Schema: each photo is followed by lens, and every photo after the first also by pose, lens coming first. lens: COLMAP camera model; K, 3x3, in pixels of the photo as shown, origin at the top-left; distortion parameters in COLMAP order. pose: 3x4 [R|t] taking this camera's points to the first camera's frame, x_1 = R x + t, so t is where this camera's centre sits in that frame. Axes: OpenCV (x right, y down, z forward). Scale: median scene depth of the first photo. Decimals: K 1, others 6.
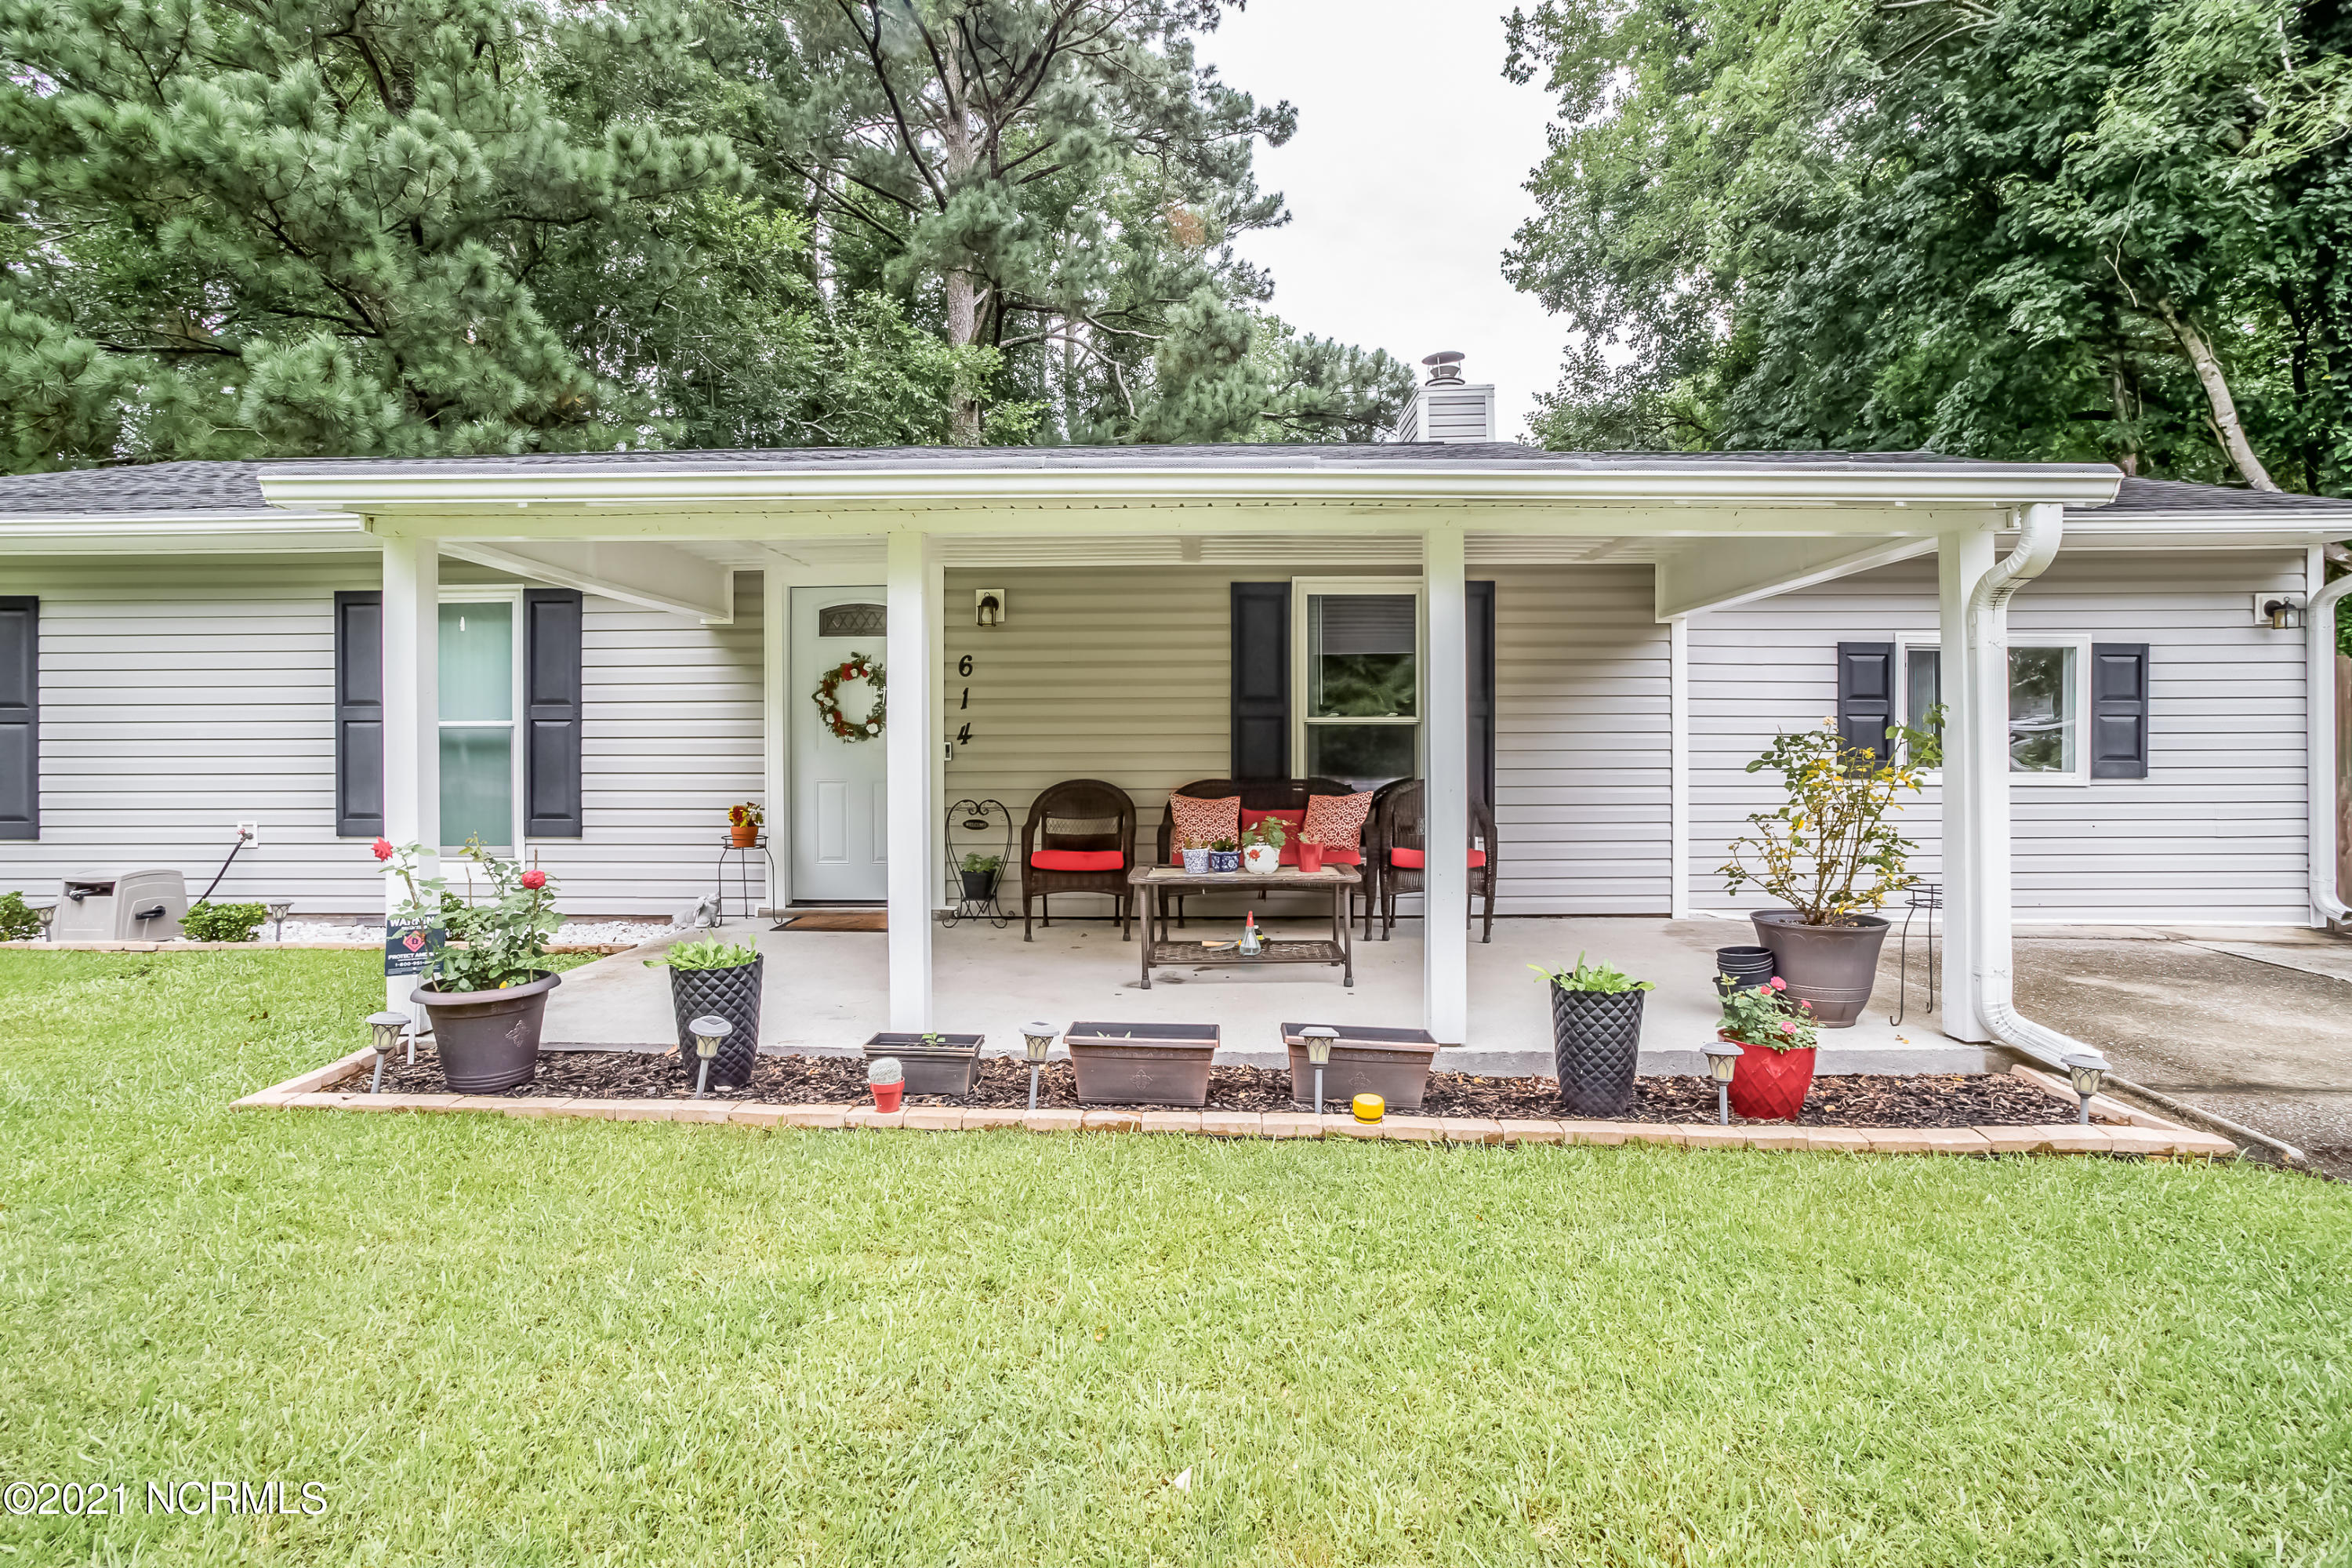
lens RADIAL K [[1132.3, 0, 1180.0], [0, 1132.3, 755.7], [0, 0, 1]] dist [-0.028681, 0.009426]
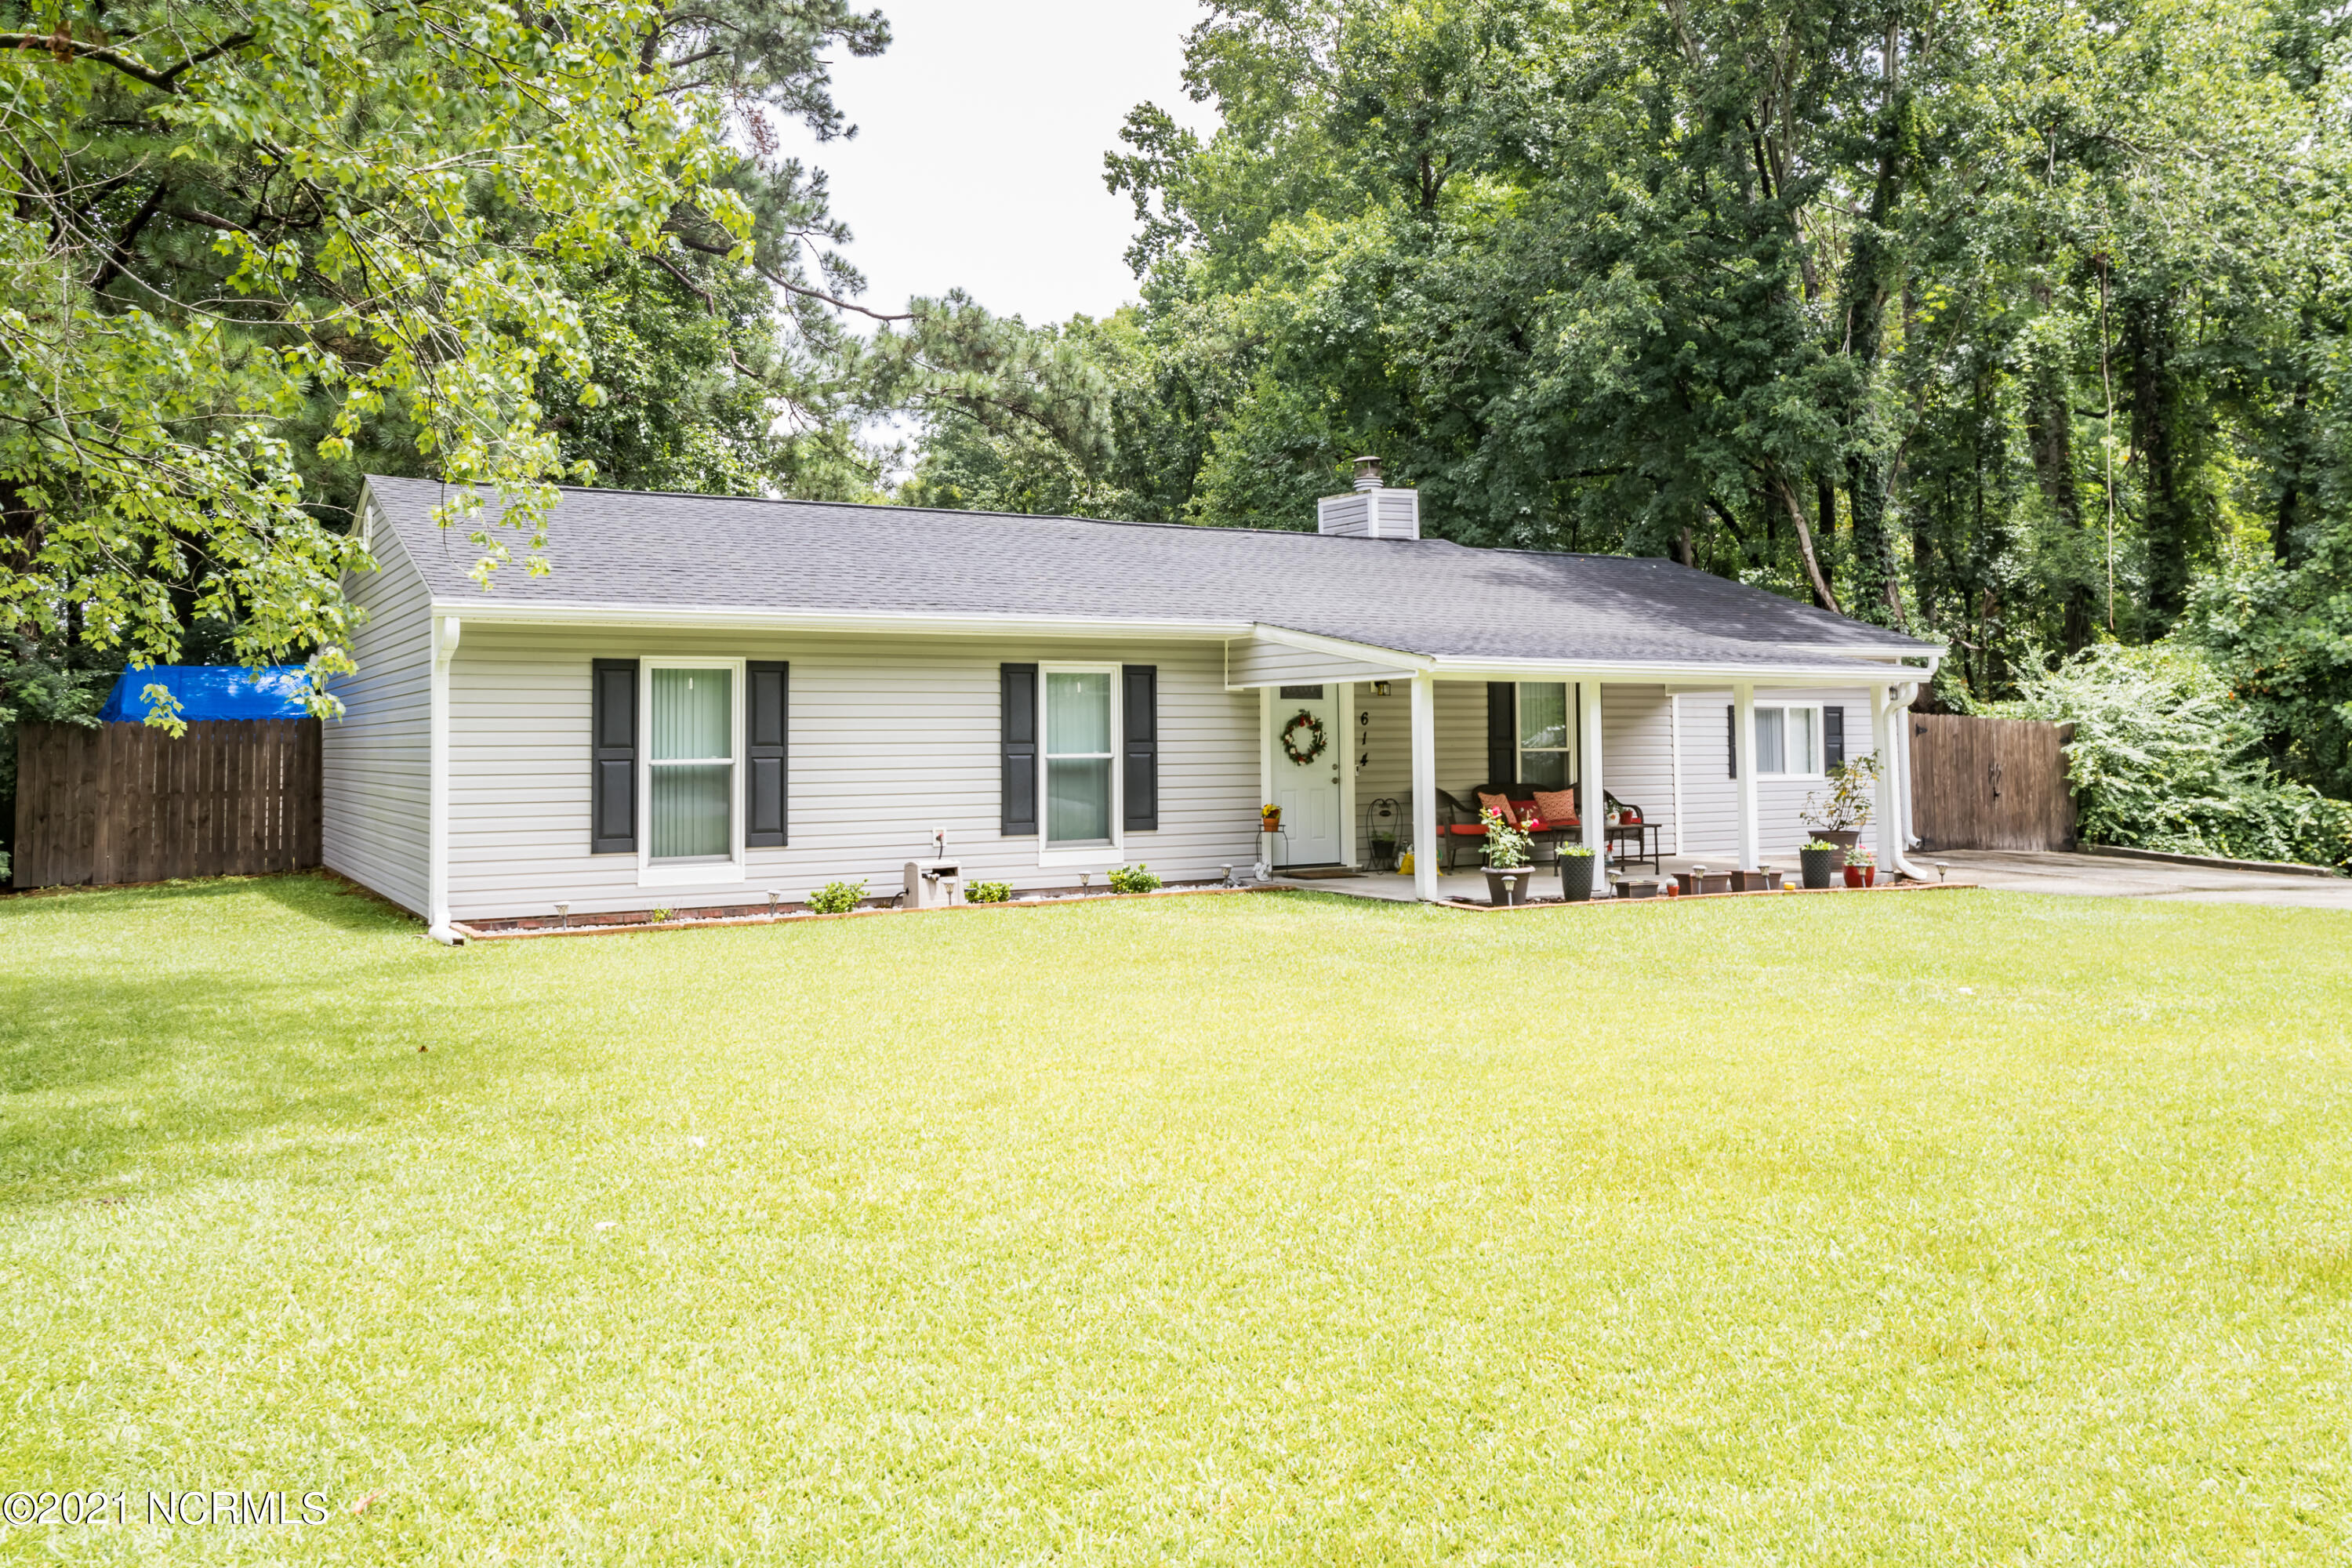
lens RADIAL K [[1735.8, 0, 1183.7], [0, 1735.8, 727.0], [0, 0, 1]] dist [0.055805, -0.009900]
pose [[0.849975, 0.000315, 0.526823, -1.720762], [0.014961, 0.999582, -0.024736, -0.007722], [-0.526611, 0.028907, 0.849615, -1.004795]]
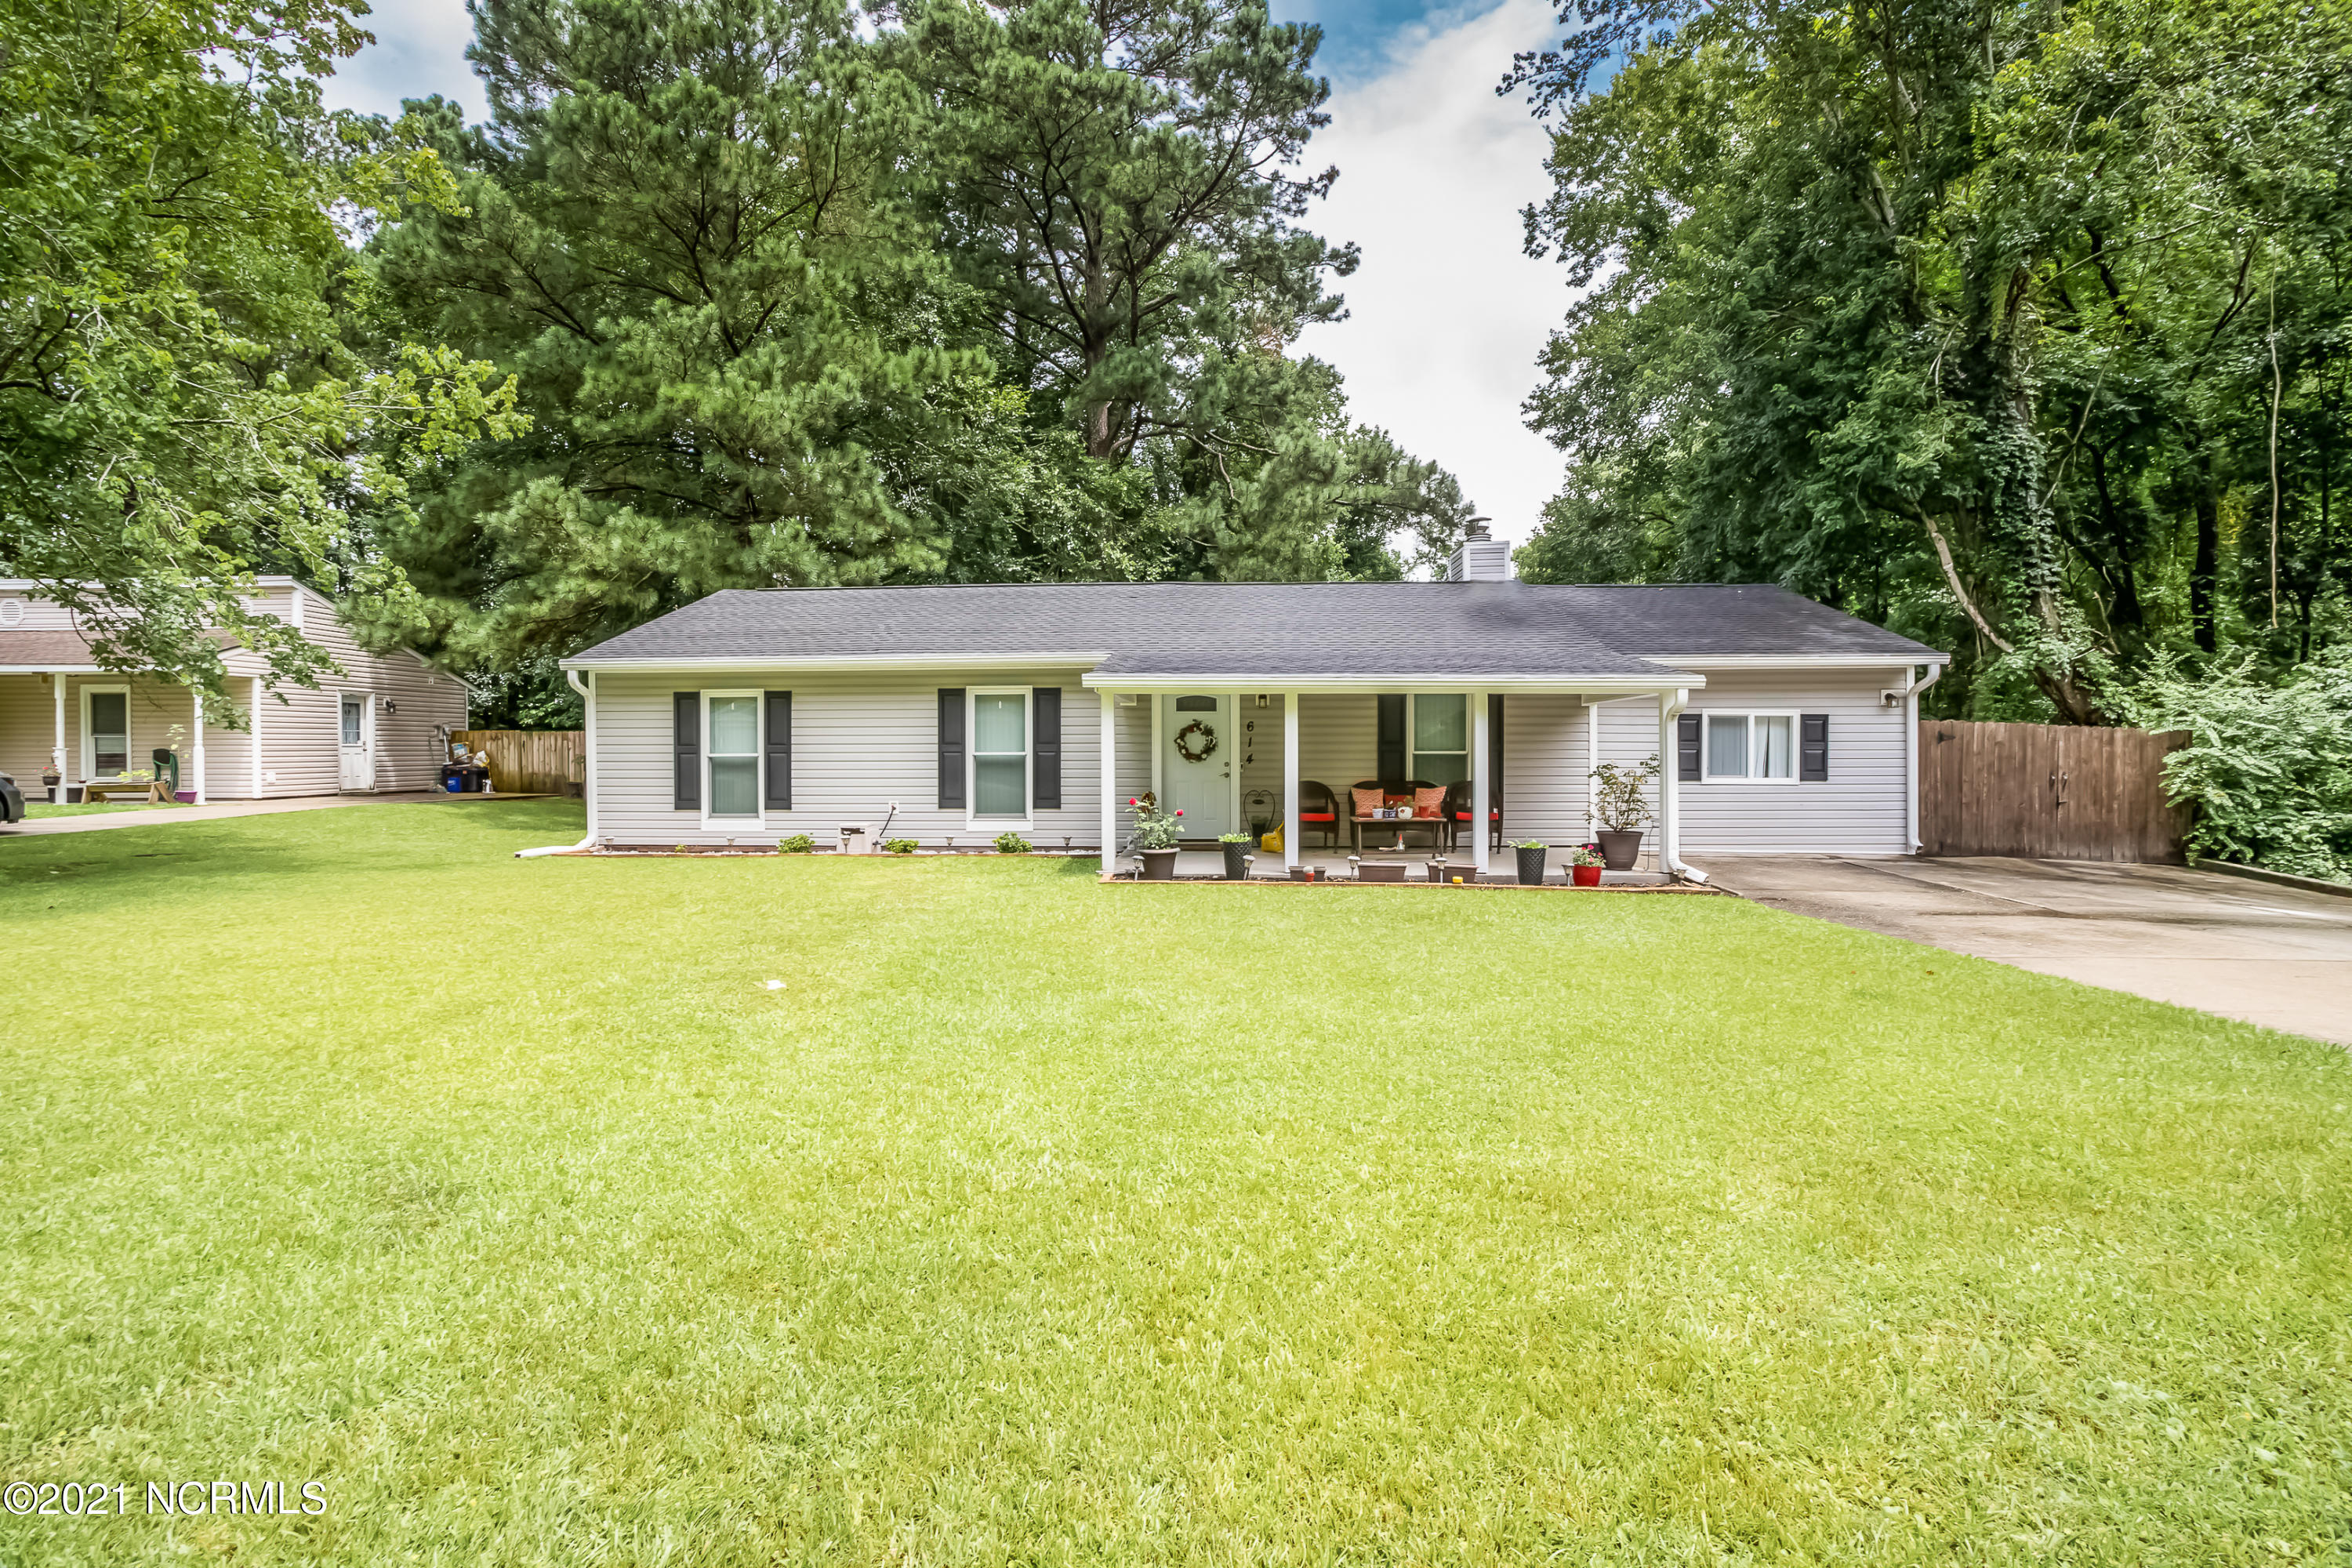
lens RADIAL K [[1132.3, 0, 1195.2], [0, 1132.3, 762.2], [0, 0, 1]] dist [-0.028681, 0.009426]
pose [[0.999890, 0.000654, -0.014795, -0.253695], [-0.000675, 0.999999, -0.001419, -0.009899], [0.014794, 0.001429, 0.999890, -1.063548]]
